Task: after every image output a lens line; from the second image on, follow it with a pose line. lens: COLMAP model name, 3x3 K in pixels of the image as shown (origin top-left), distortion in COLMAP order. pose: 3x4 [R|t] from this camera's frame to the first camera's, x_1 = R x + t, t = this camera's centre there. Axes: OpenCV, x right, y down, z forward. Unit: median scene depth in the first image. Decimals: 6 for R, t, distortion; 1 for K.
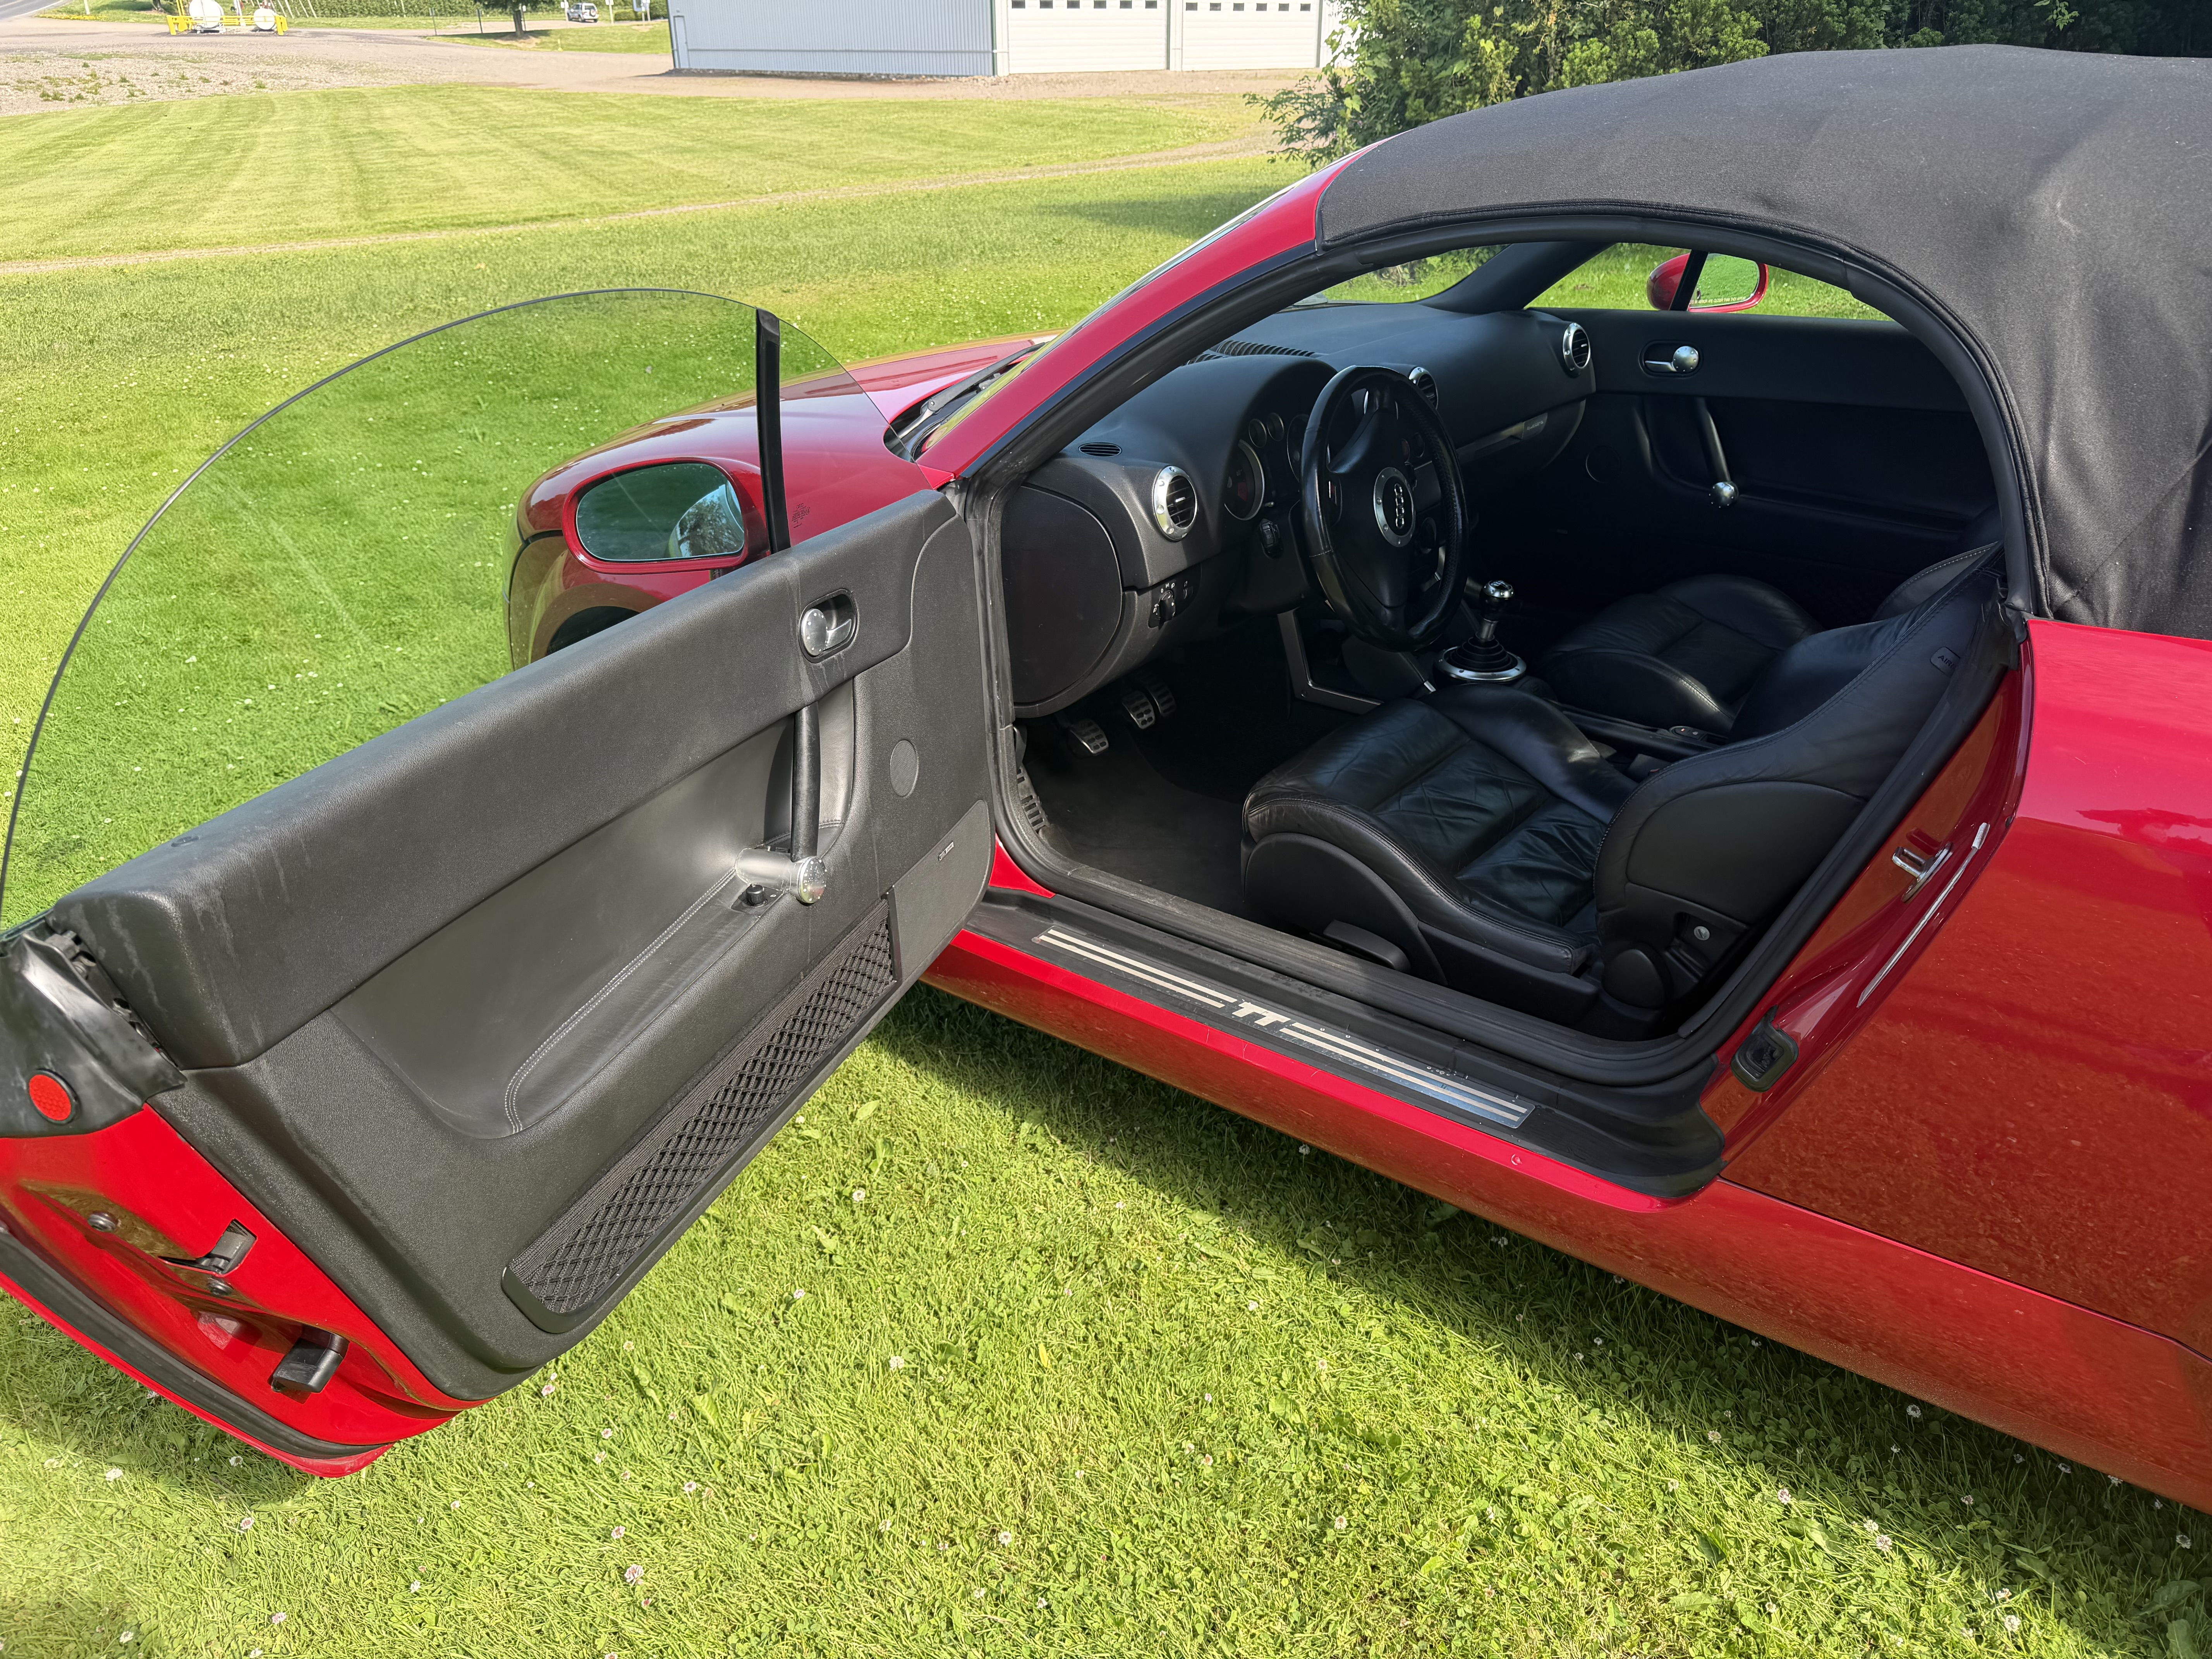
lens RADIAL K [[1573.3, 0, 1088.6], [0, 1573.3, 845.7], [0, 0, 1]] dist [-0.003665, 0.003436]
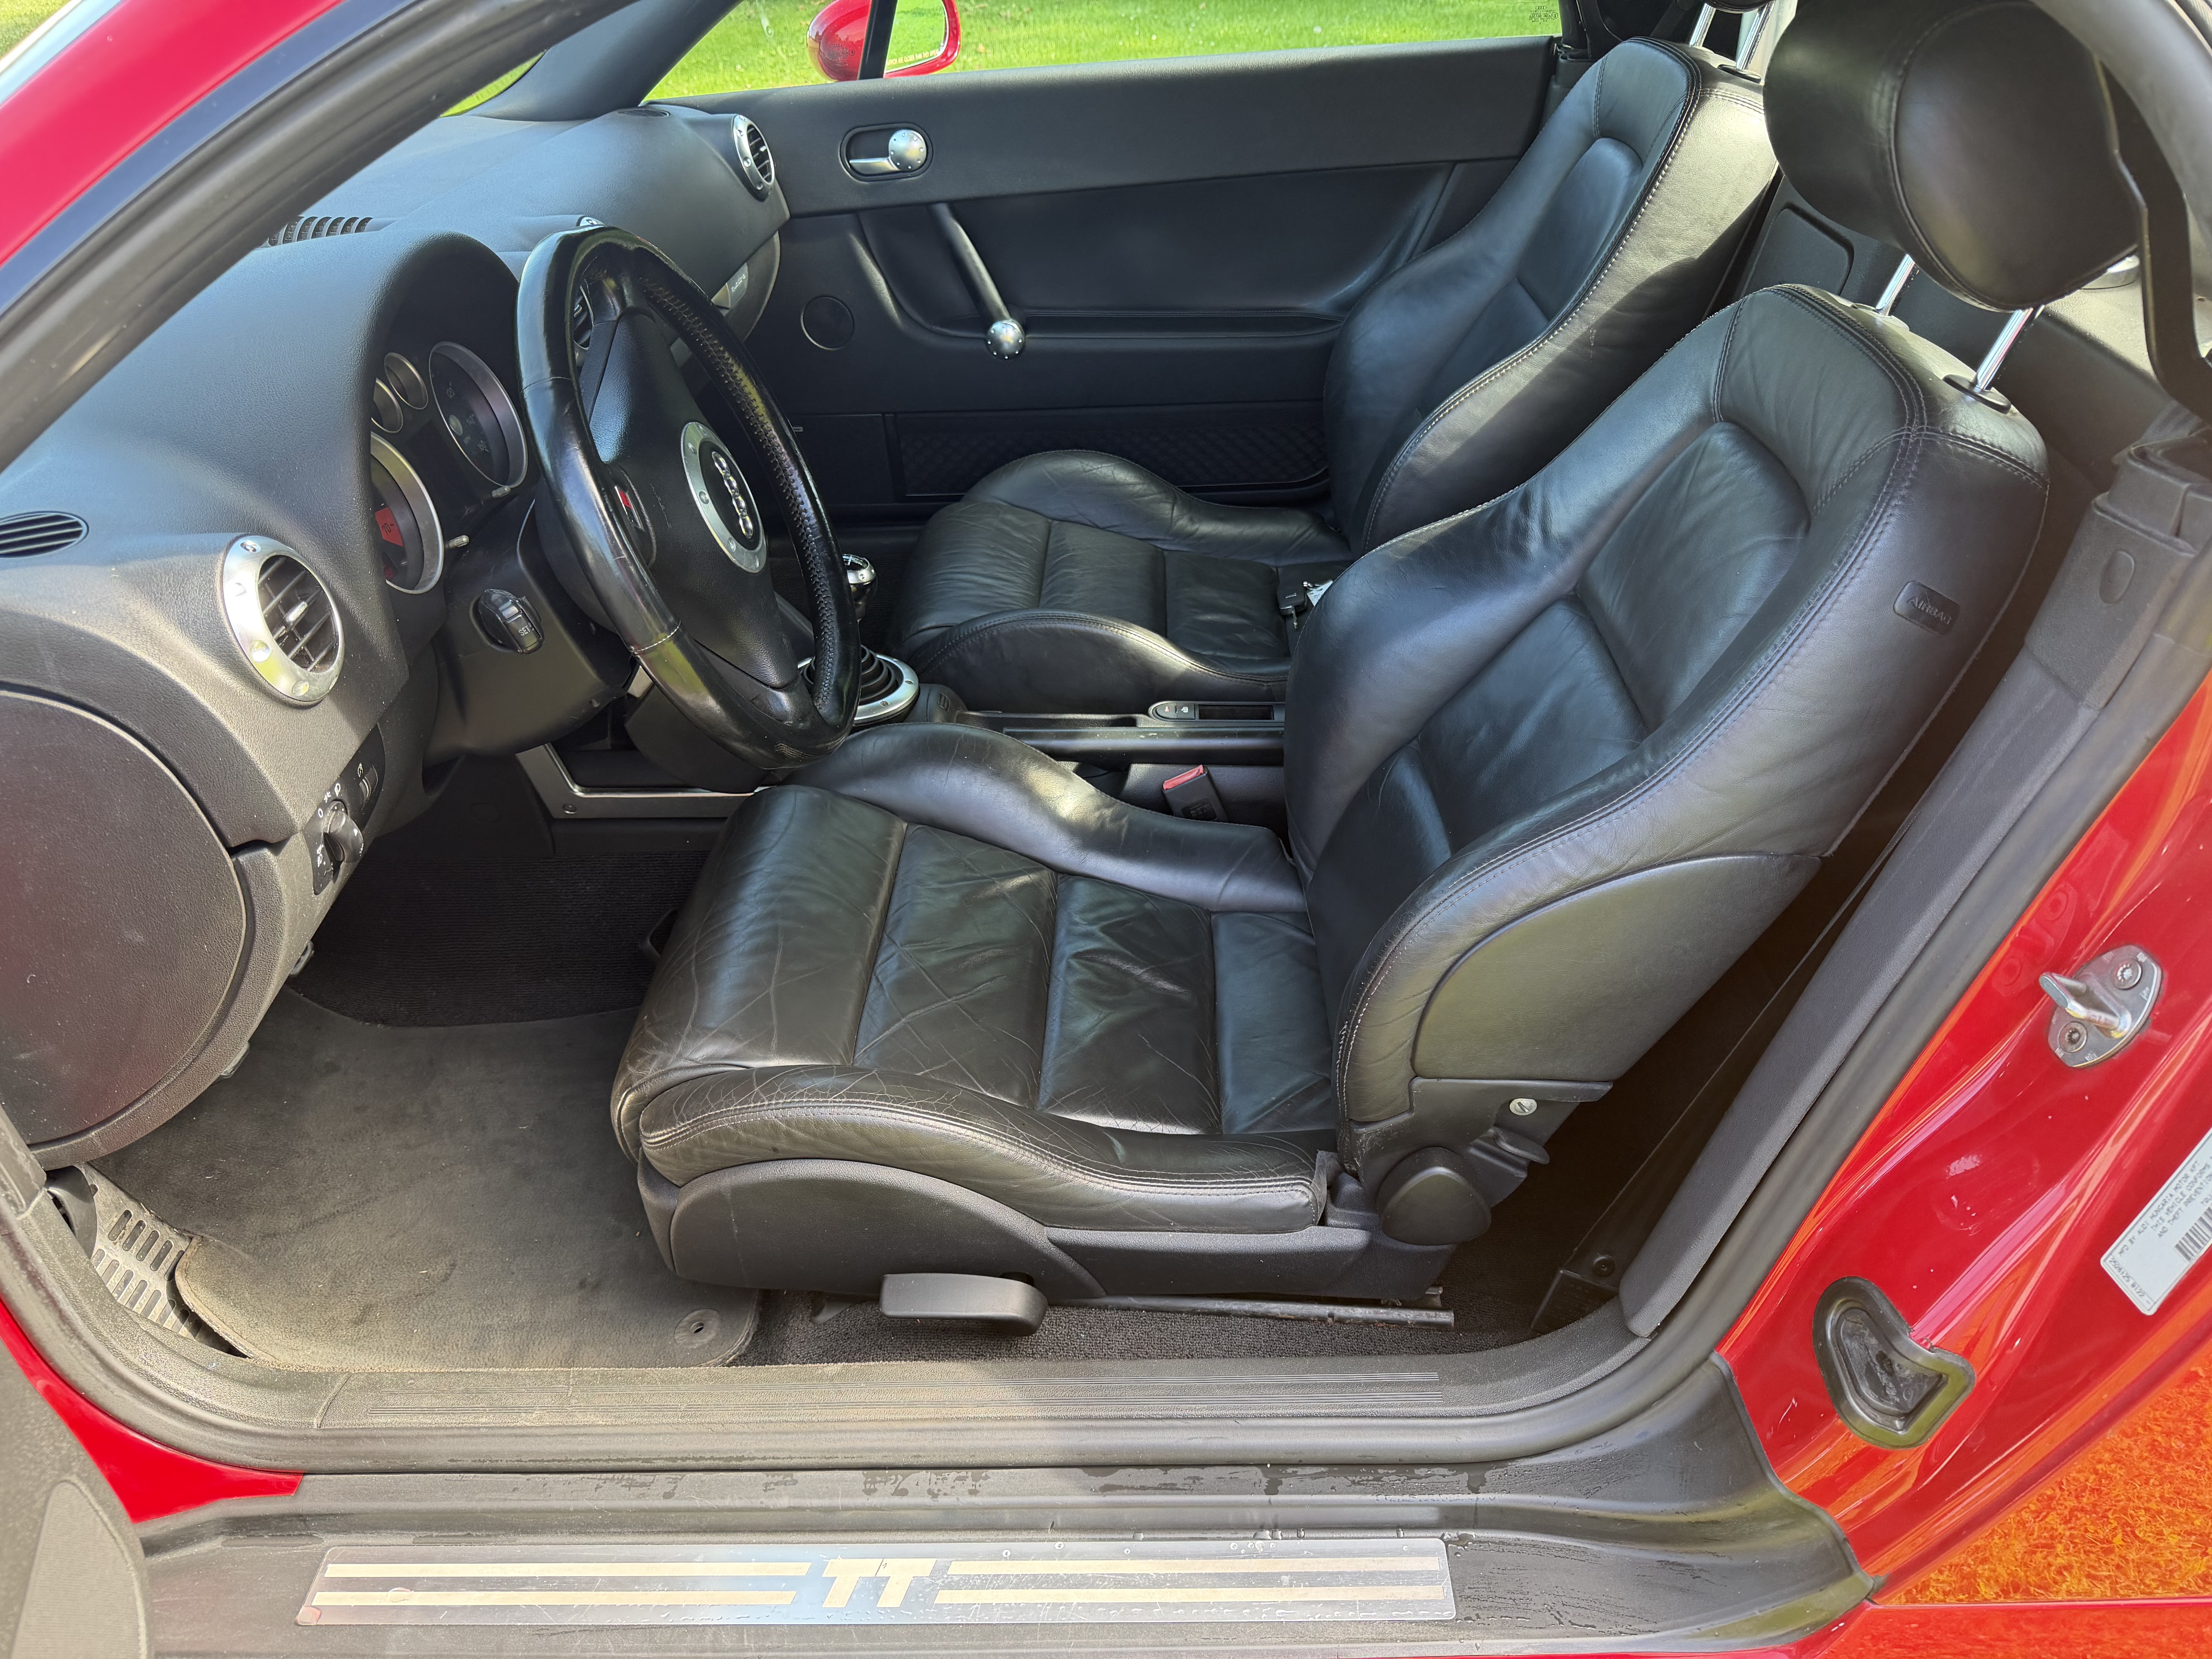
lens RADIAL K [[1529.3, 0, 1104.9], [0, 1529.3, 850.4], [0, 0, 1]] dist [-0.002516, -0.004282]
pose [[0.786145, -0.343984, 0.513470, -0.002025], [0.284267, 0.938954, 0.193798, -0.126396], [-0.548788, -0.006390, 0.835937, 0.387293]]
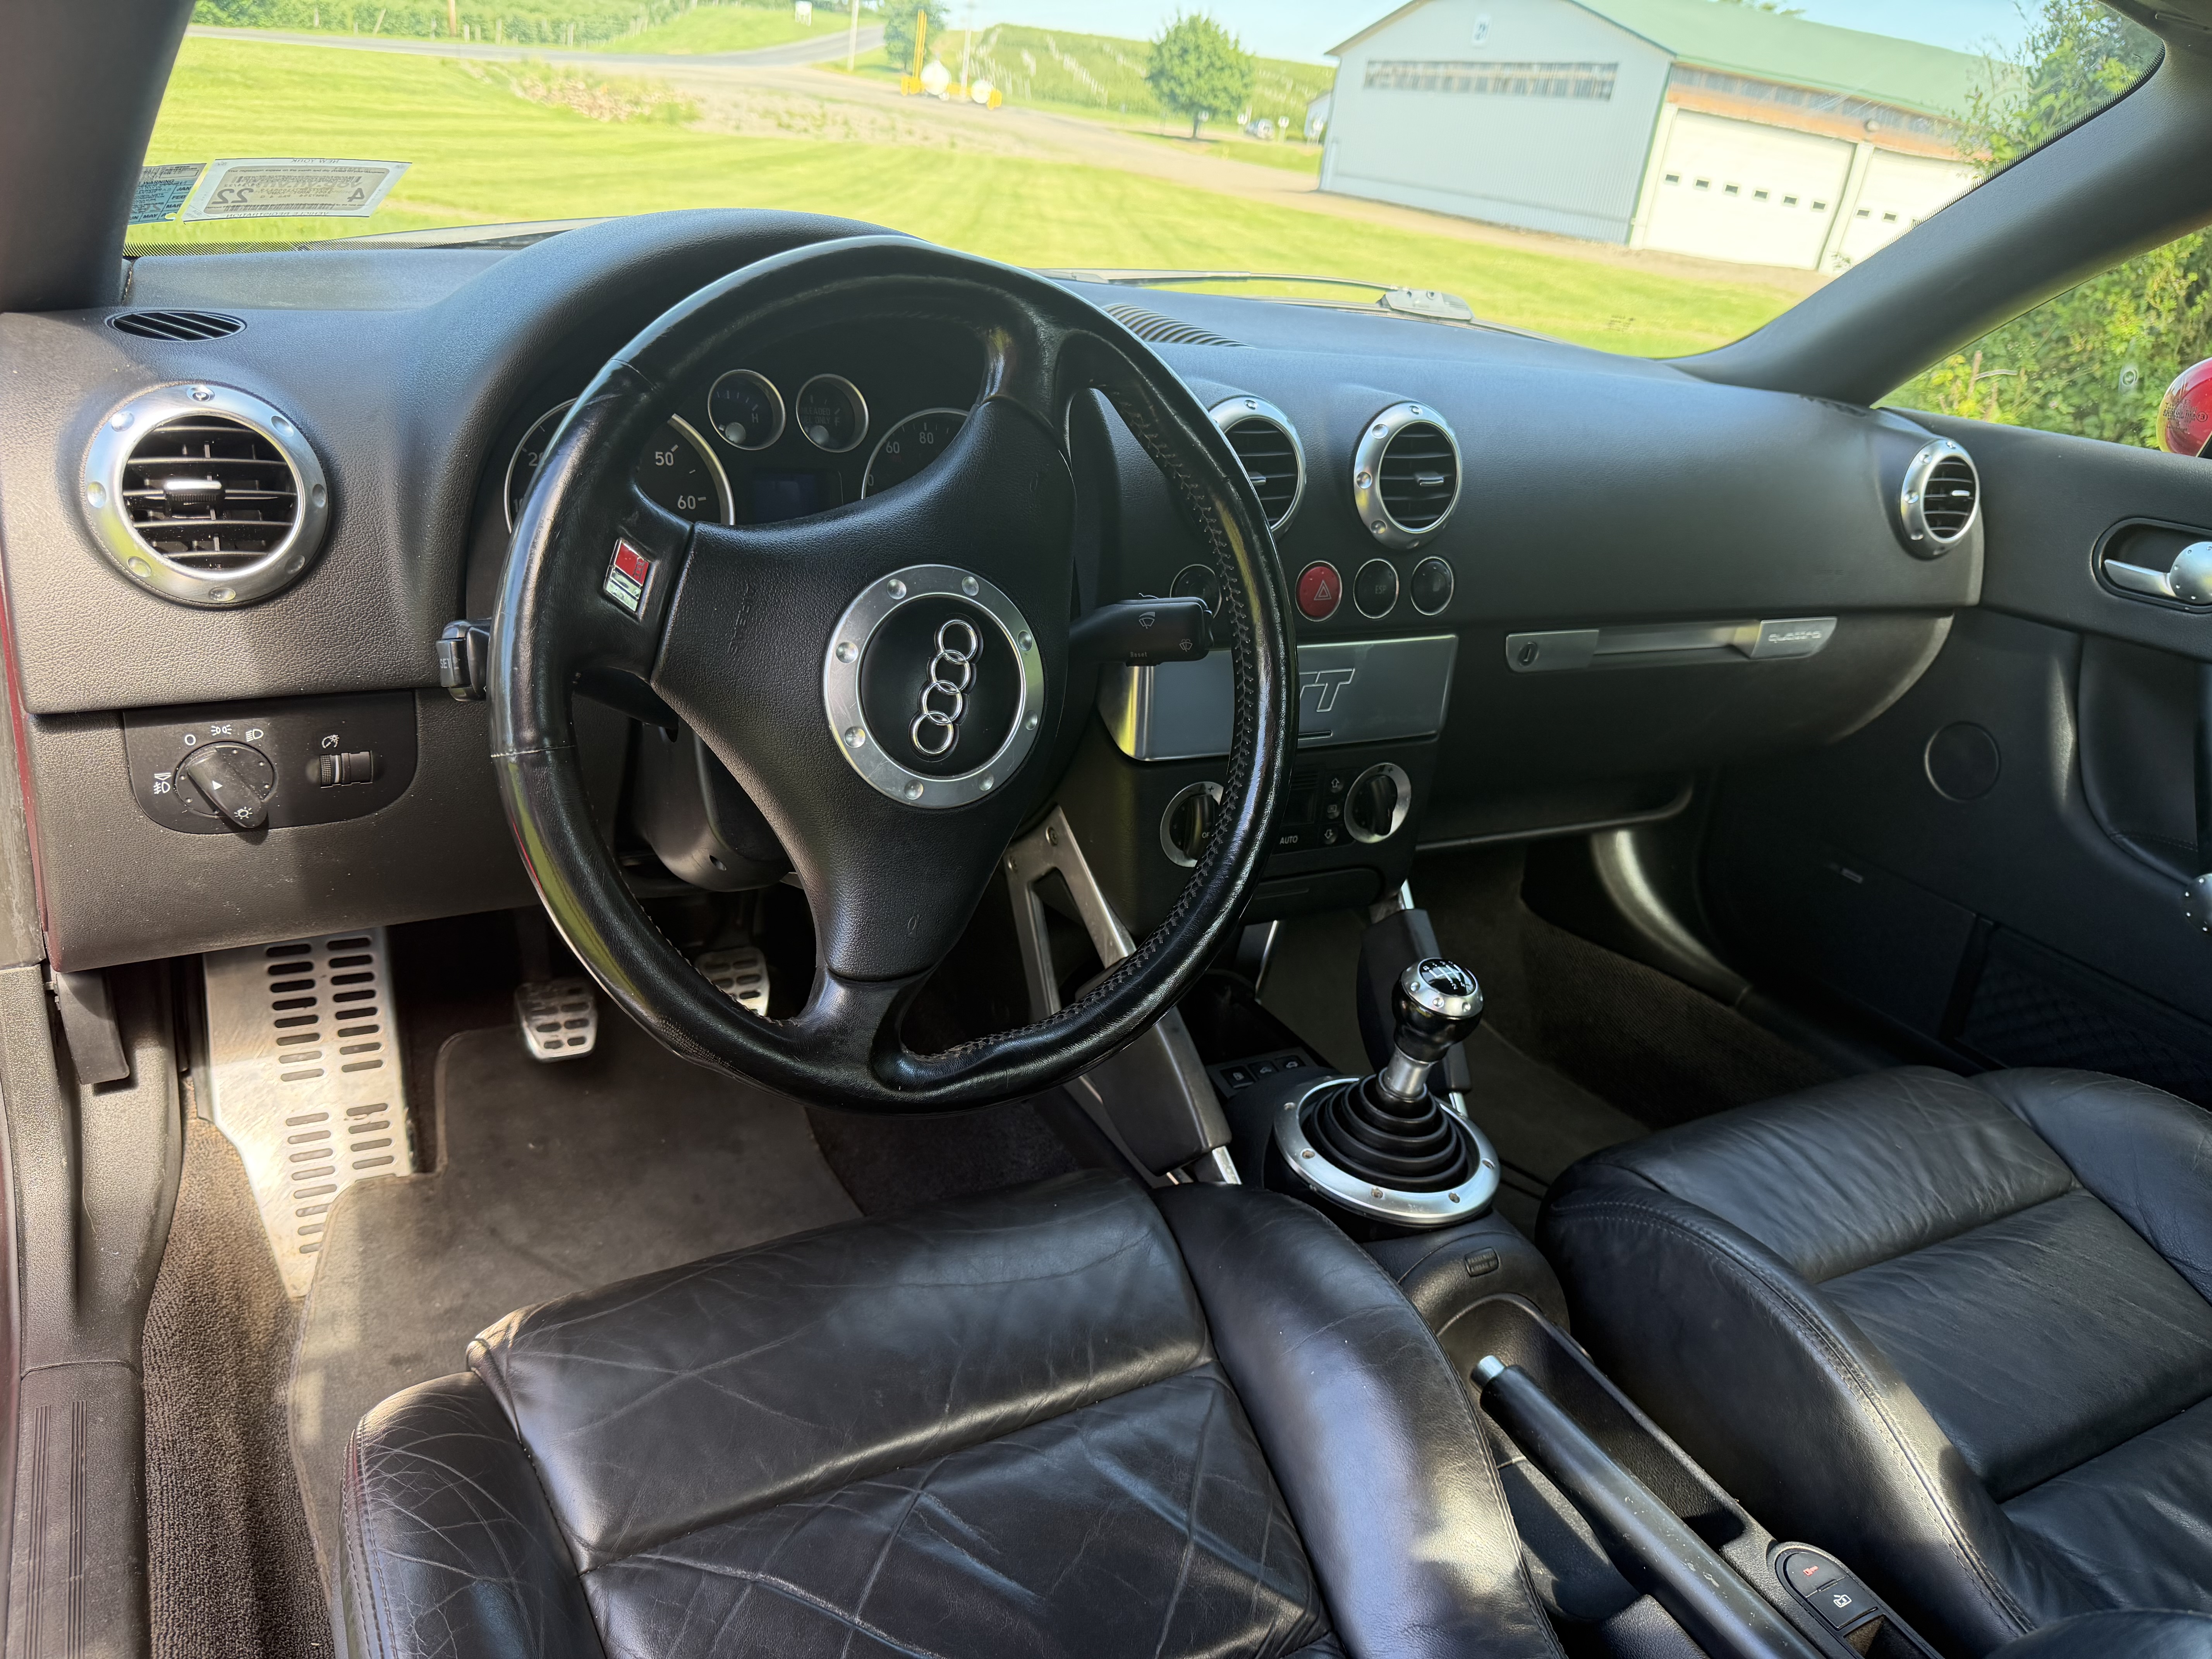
lens RADIAL K [[1591.8, 0, 1106.0], [0, 1591.8, 829.5], [0, 0, 1]] dist [-0.075600, 0.105730]
pose [[0.920864, 0.270688, -0.280603, 0.242917], [-0.294116, 0.954747, -0.044198, -0.136361], [0.255941, 0.123231, 0.958806, 0.523337]]
